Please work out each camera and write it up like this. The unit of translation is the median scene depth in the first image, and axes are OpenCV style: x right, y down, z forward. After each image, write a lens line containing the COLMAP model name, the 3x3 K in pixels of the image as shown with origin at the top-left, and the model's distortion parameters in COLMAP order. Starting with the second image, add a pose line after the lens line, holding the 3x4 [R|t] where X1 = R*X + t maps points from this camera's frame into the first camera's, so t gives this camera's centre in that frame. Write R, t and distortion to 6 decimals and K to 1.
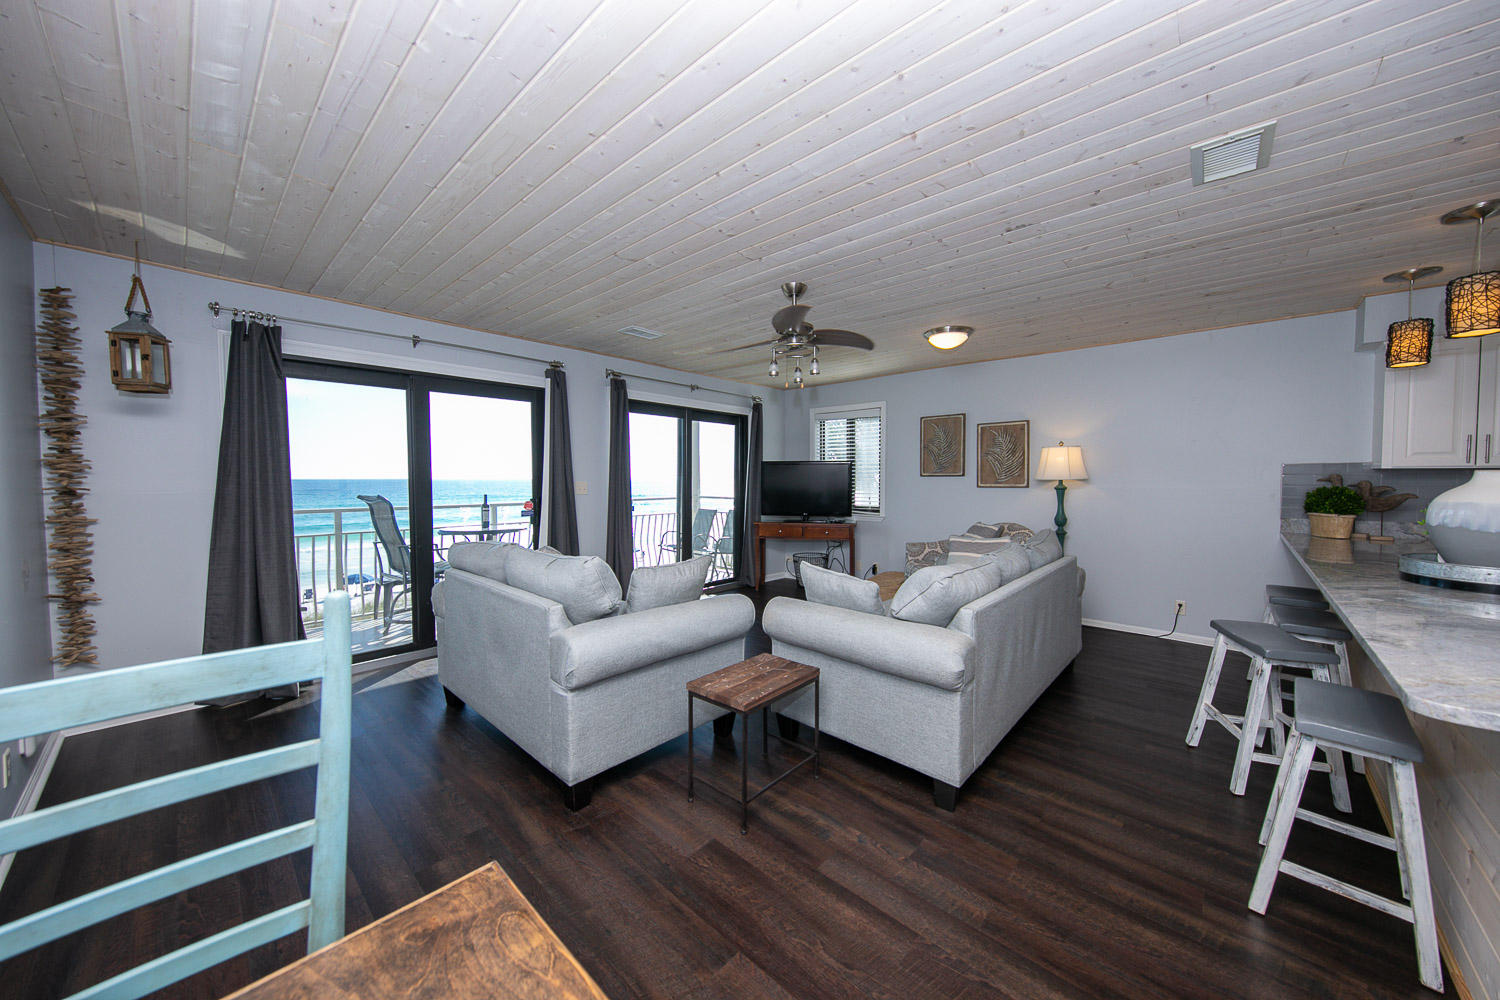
lens RADIAL K [[521.3, 0, 756.8], [0, 521.3, 494.8], [0, 0, 1]] dist [-0.000275, -0.002372]
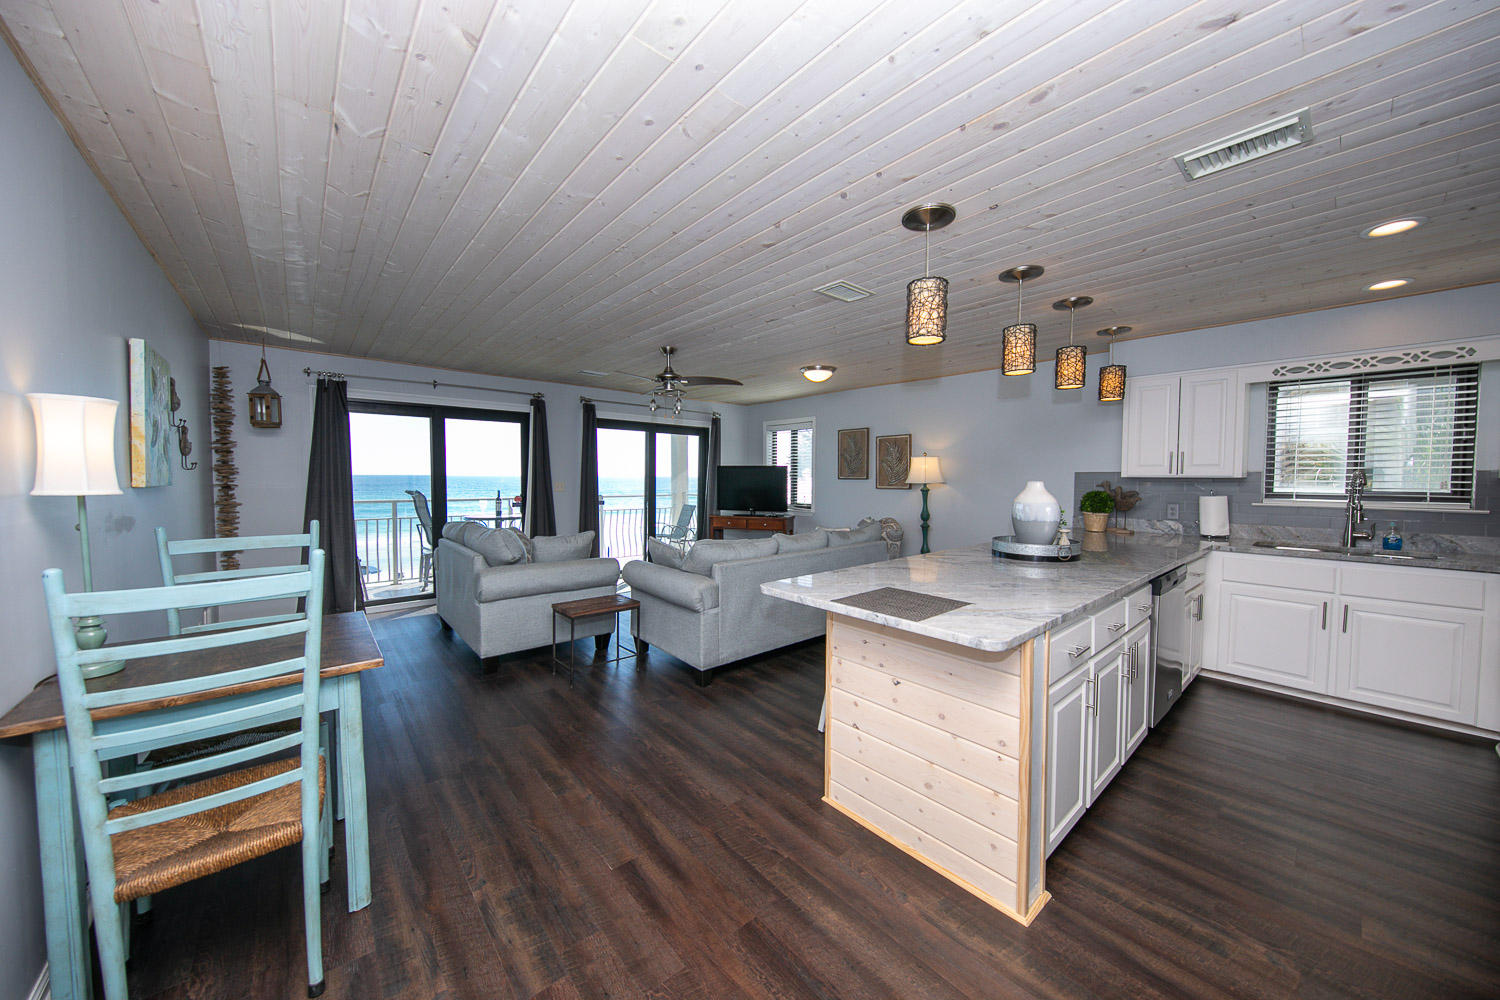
lens RADIAL K [[521.3, 0, 756.8], [0, 521.3, 494.8], [0, 0, 1]] dist [-0.000275, -0.002372]
pose [[0.993260, 0.010924, -0.115395, 0.384926], [-0.010671, 0.999939, 0.002815, -0.000967], [0.115419, -0.001565, 0.993316, -0.319872]]
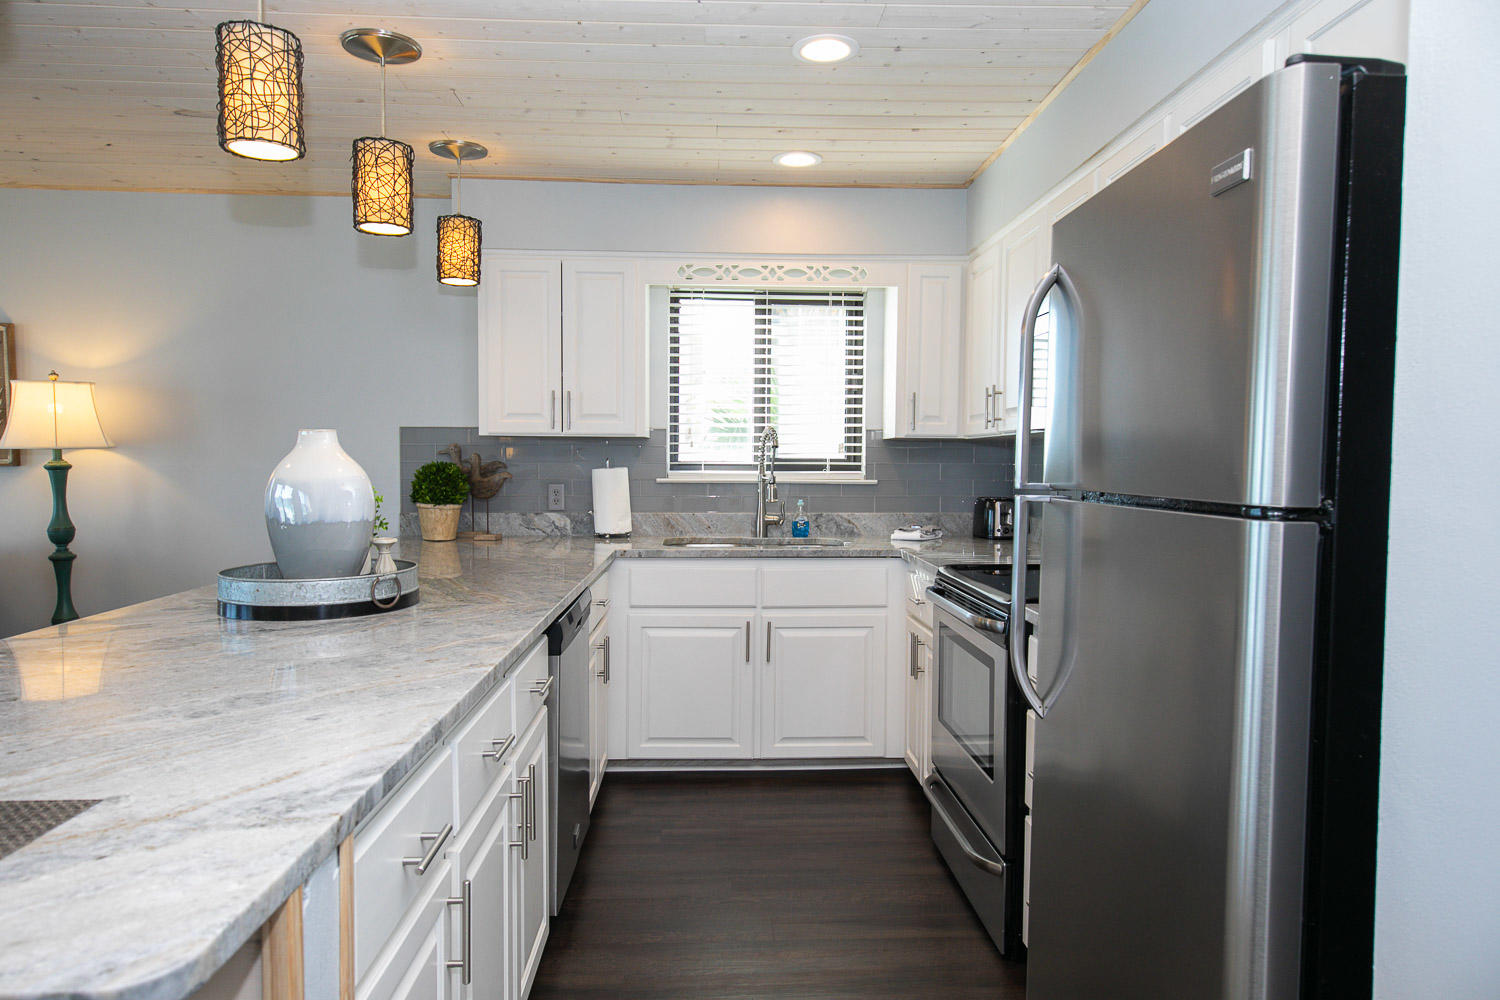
lens RADIAL K [[978.4, 0, 744.5], [0, 978.4, 500.0], [0, 0, 1]] dist [0.015335, 0.001551]
pose [[0.717428, -0.025236, 0.696175, 0.464798], [0.016715, 0.999680, 0.019012, 0.013100], [-0.696432, -0.002003, 0.717620, -0.141954]]
